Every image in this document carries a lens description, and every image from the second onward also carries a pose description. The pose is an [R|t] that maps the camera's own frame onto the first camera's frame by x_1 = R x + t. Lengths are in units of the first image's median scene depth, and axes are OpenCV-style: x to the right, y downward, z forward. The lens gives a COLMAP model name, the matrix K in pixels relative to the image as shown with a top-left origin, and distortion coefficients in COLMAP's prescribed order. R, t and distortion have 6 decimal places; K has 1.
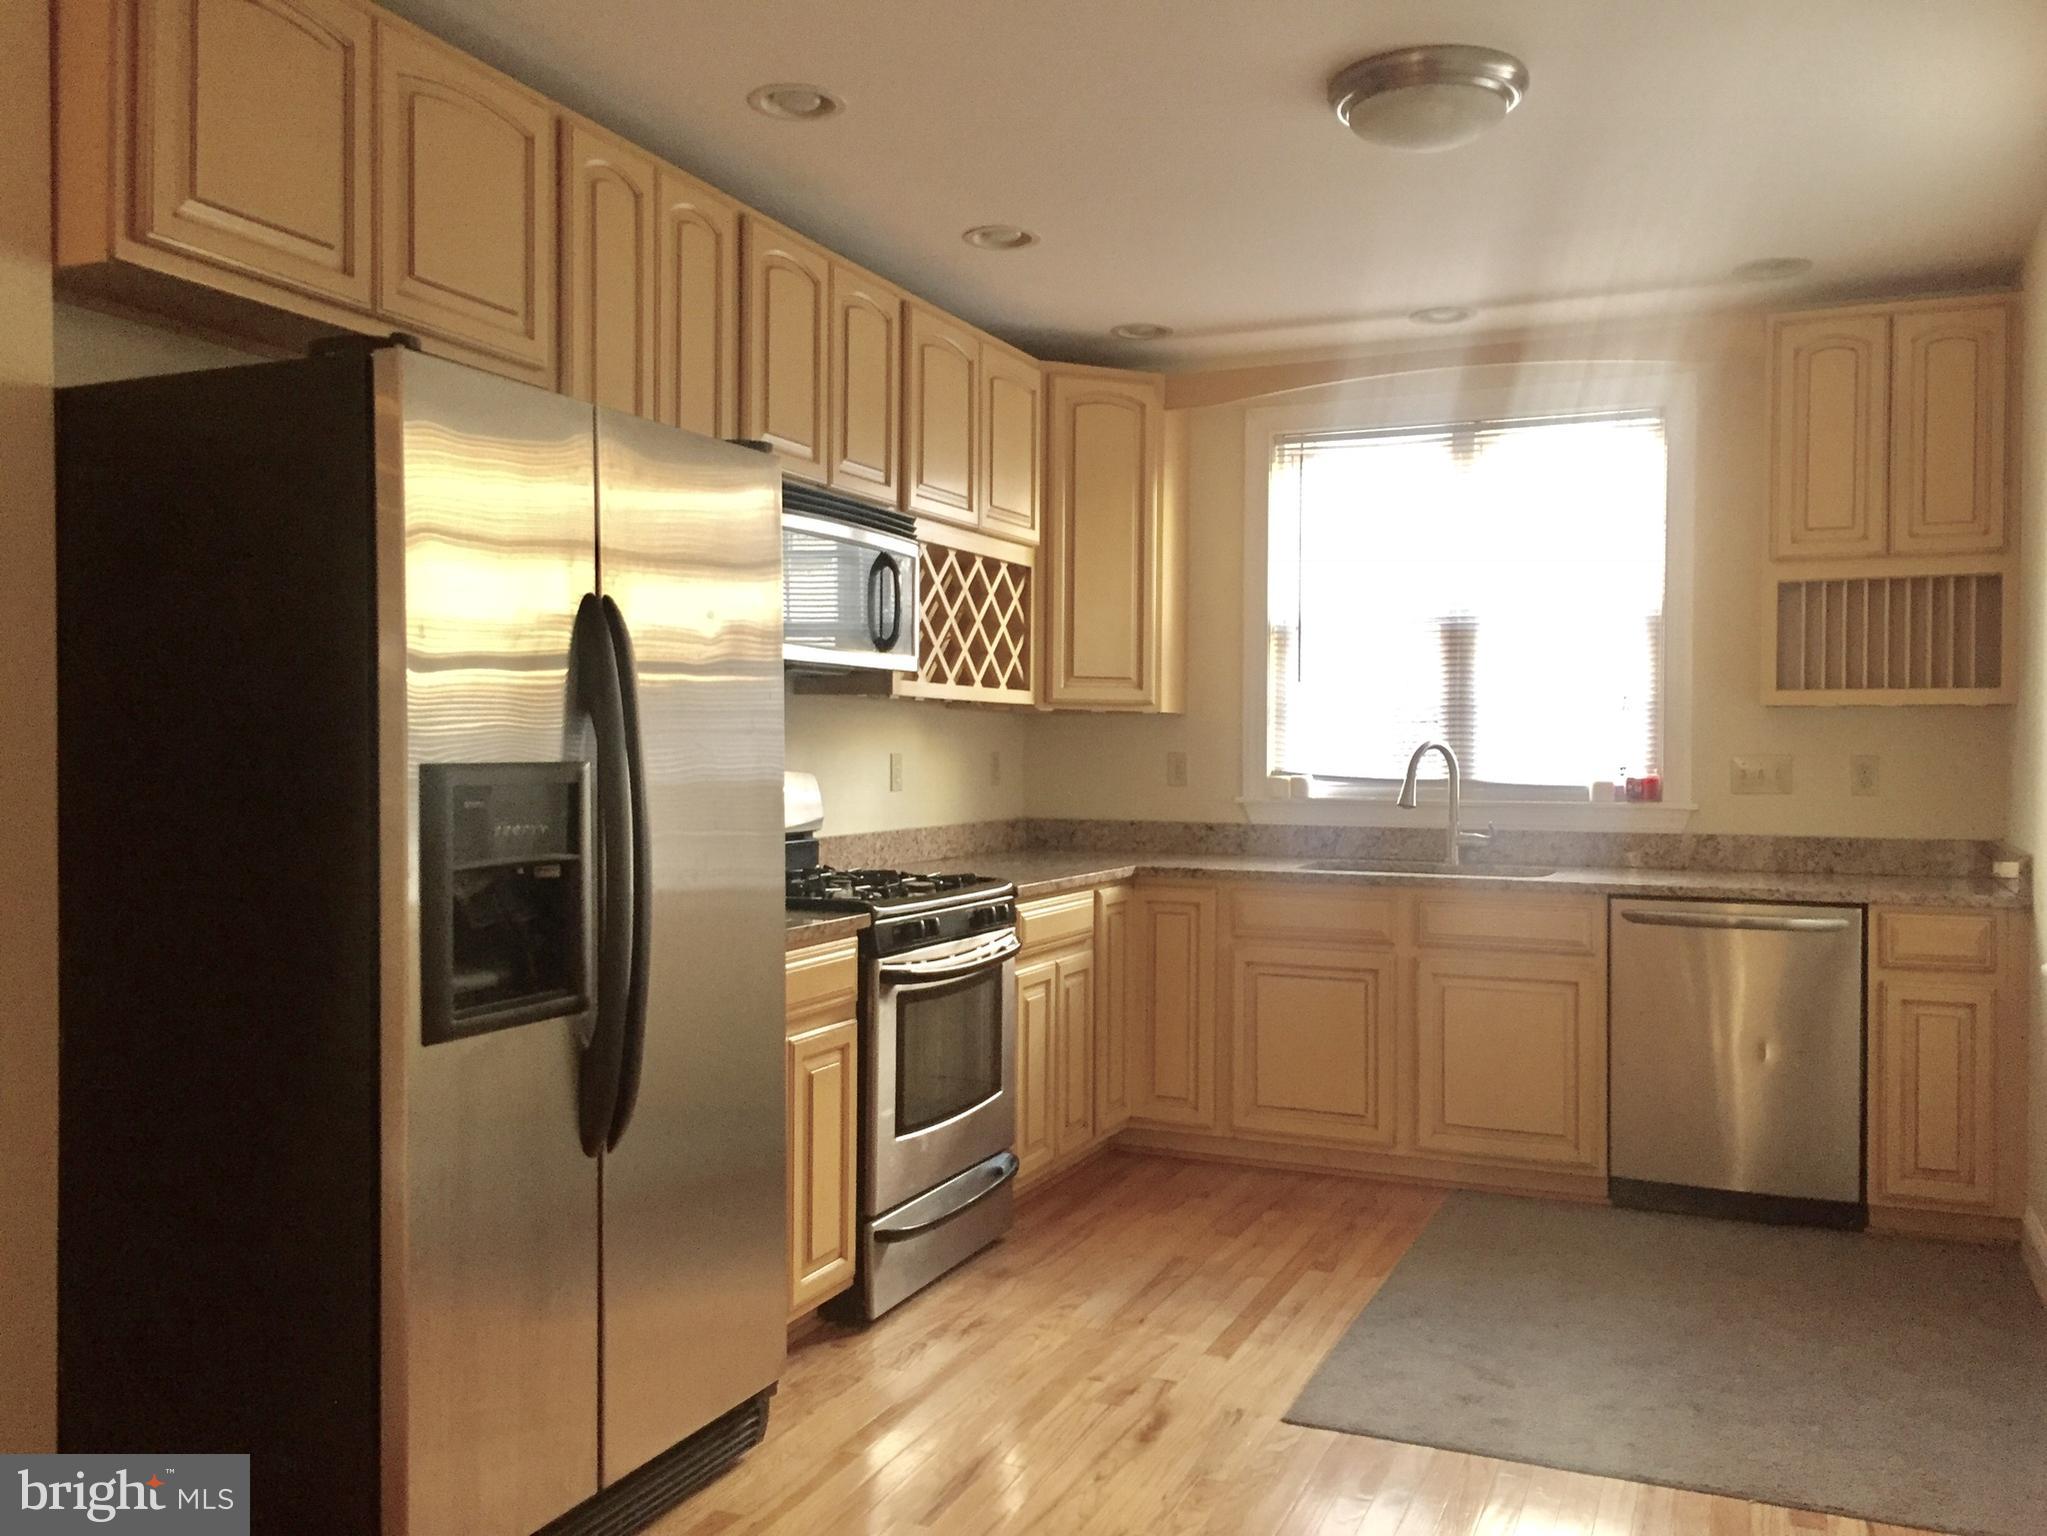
lens RADIAL K [[1746.1, 0, 1029.7], [0, 1746.1, 774.2], [0, 0, 1]] dist [0.050718, -0.044165]
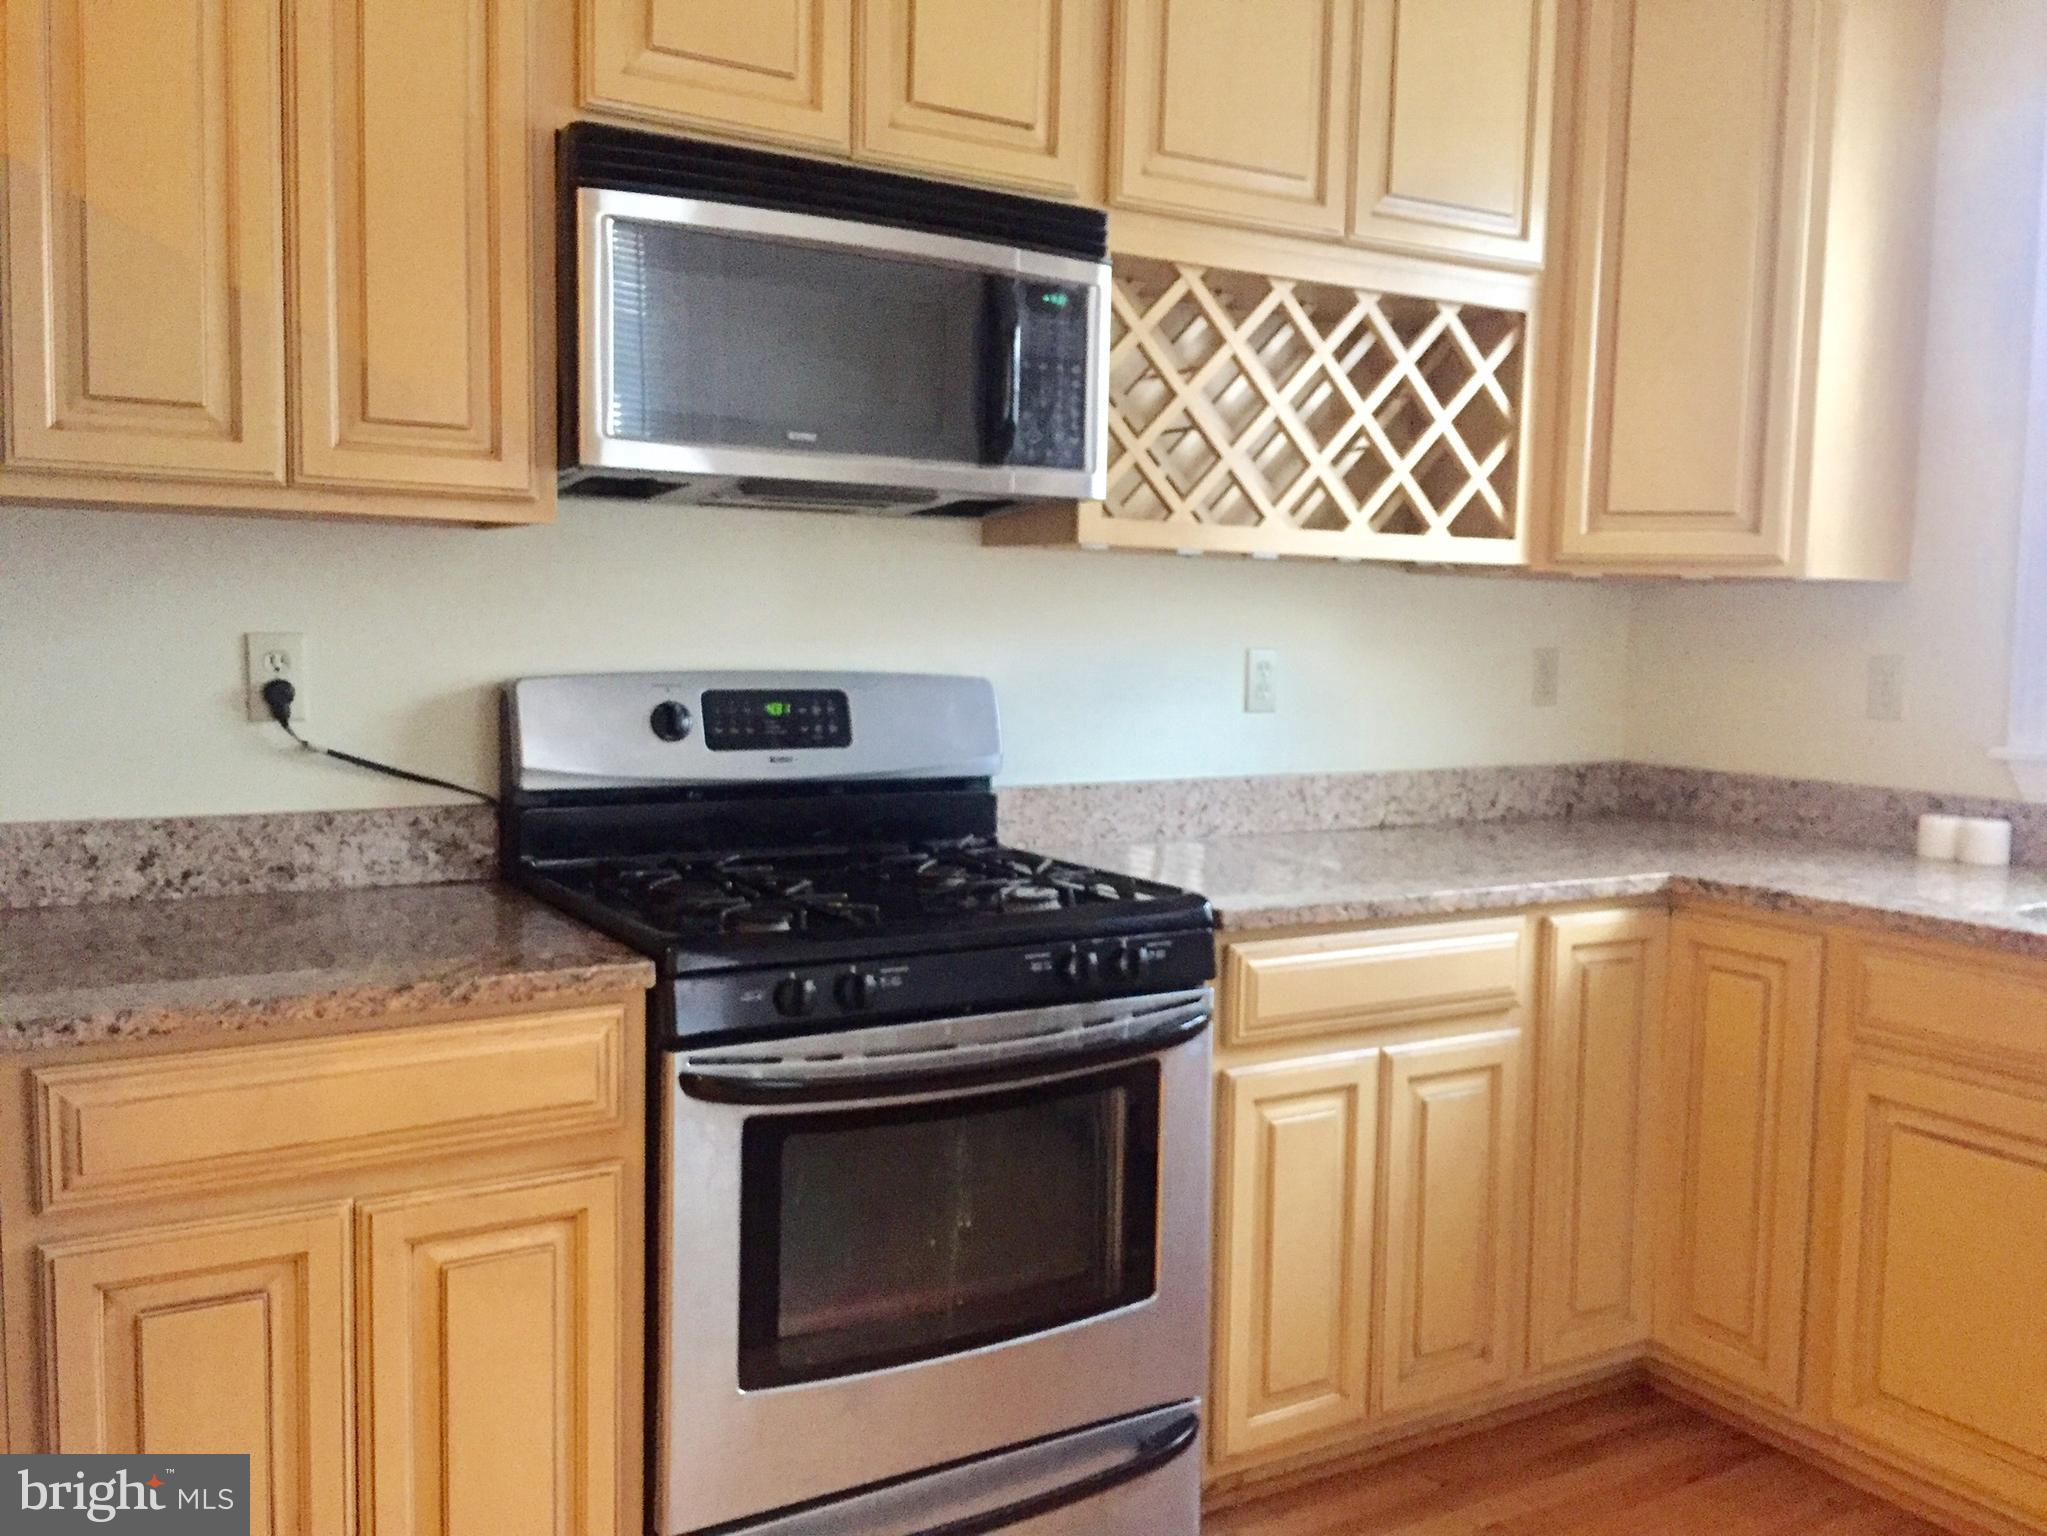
lens RADIAL K [[1746.1, 0, 1017.2], [0, 1746.1, 776.8], [0, 0, 1]] dist [0.050718, -0.044165]
pose [[0.811528, 0.059253, -0.581301, 0.209022], [-0.022499, 0.997276, 0.070244, -0.008655], [0.583880, -0.043926, 0.810651, 0.471378]]
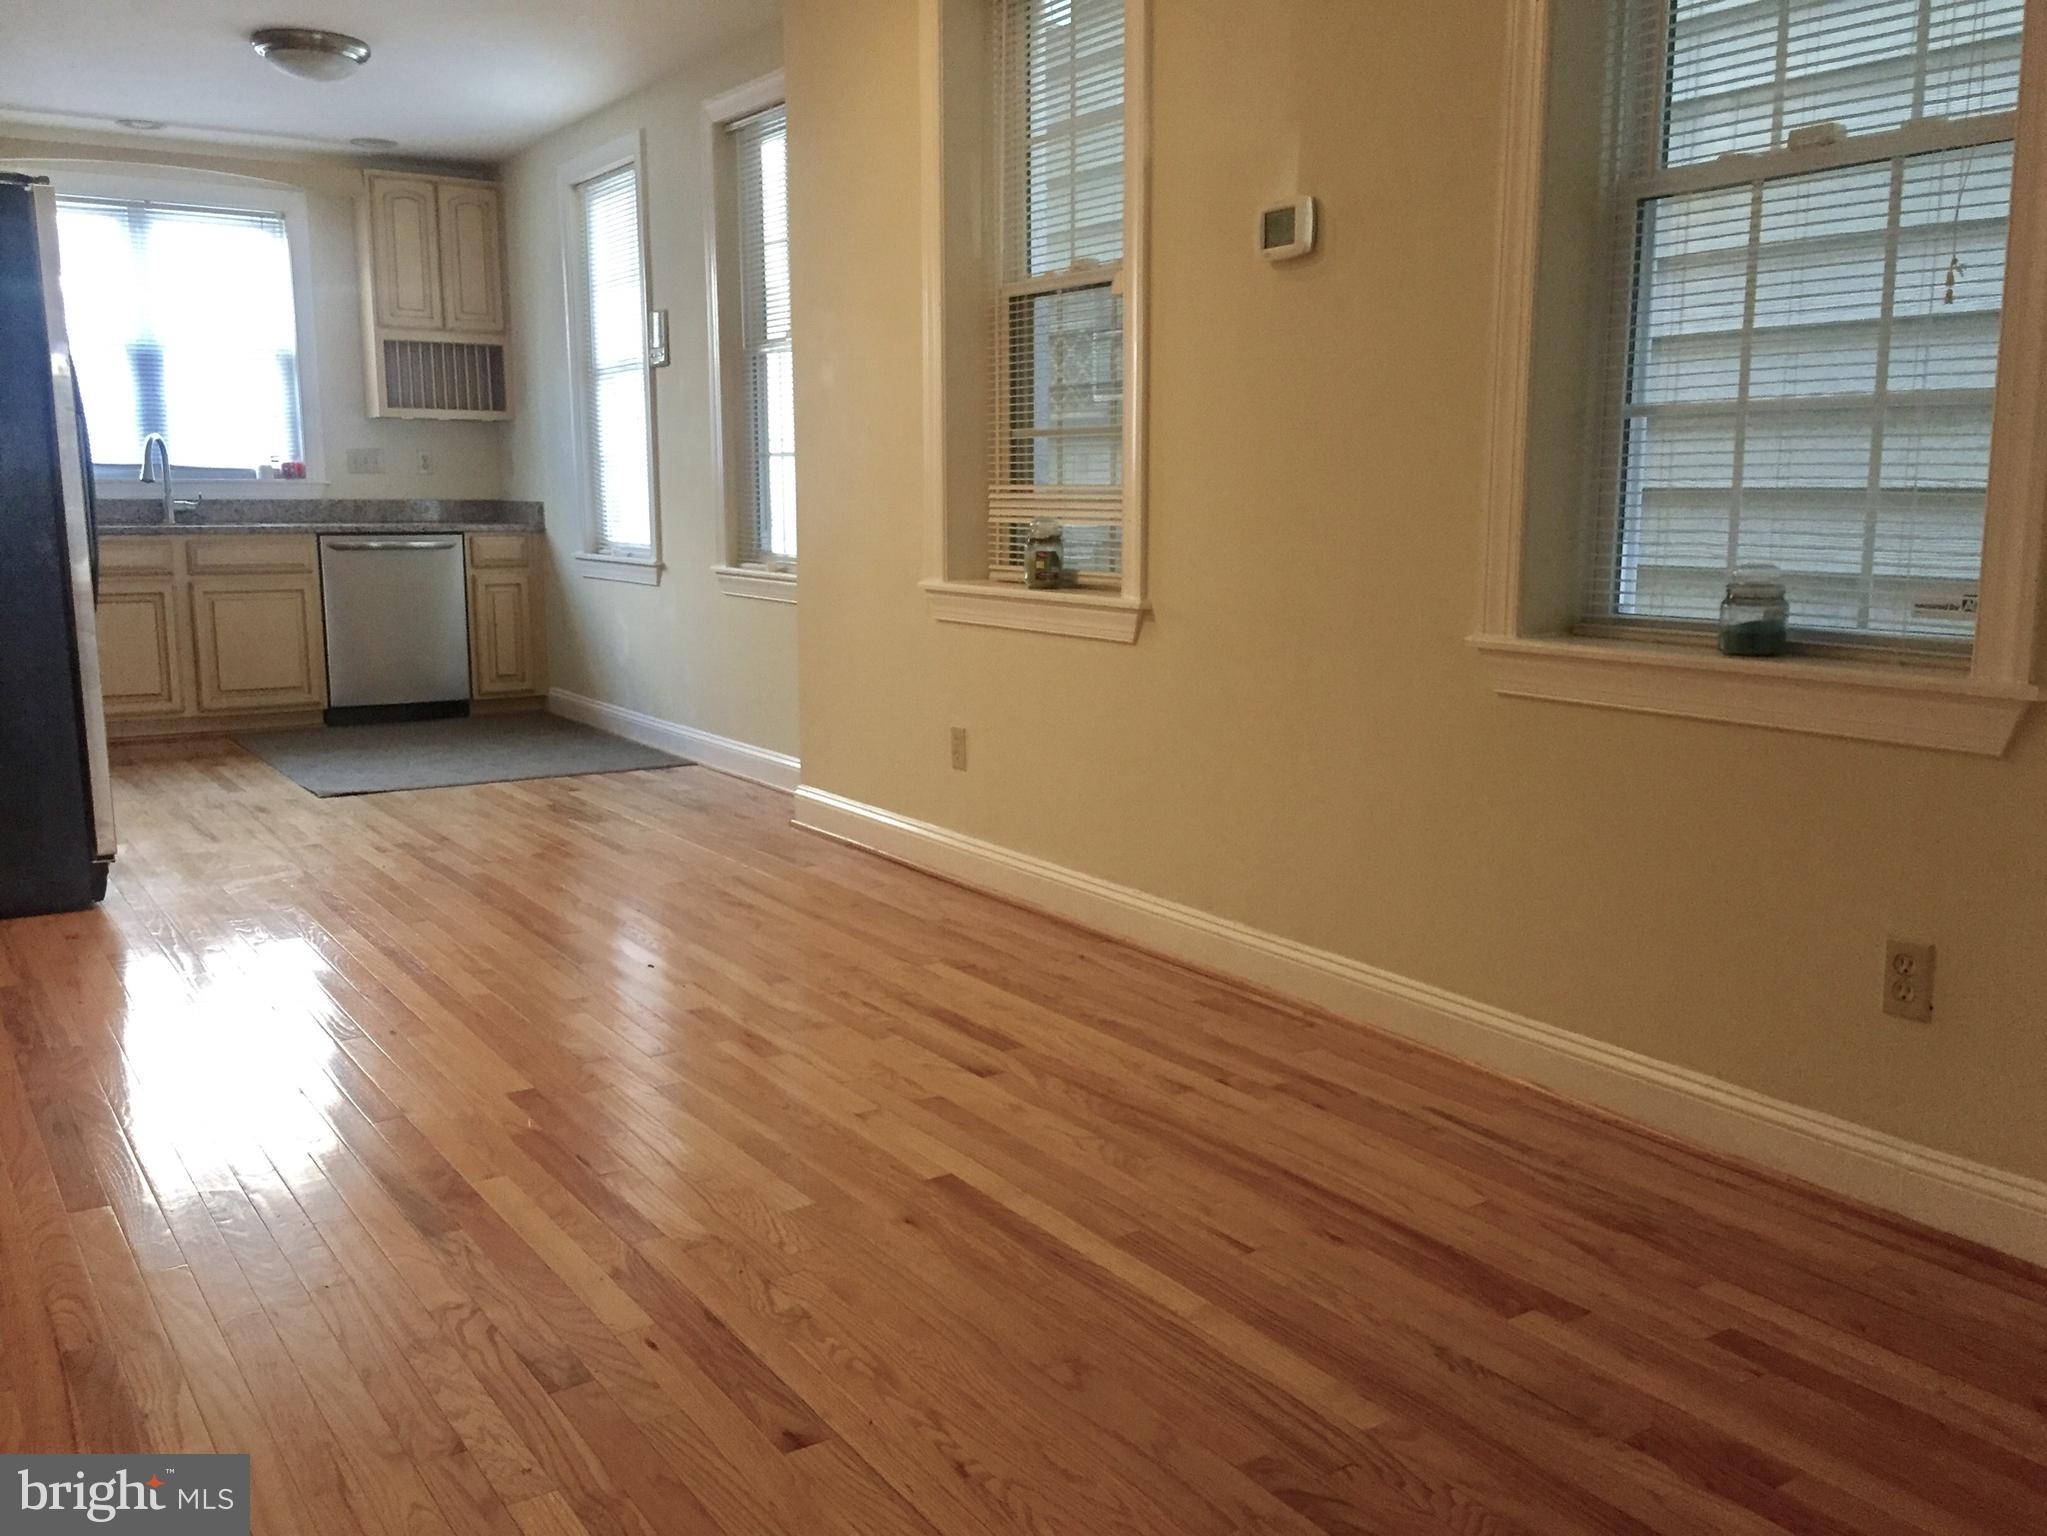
lens RADIAL K [[1746.1, 0, 1021.9], [0, 1746.1, 763.8], [0, 0, 1]] dist [0.050718, -0.044165]
pose [[0.544519, -0.133033, 0.828131, -0.626912], [0.013586, 0.988611, 0.149879, 0.041045], [-0.838638, -0.070361, 0.540125, -0.390769]]
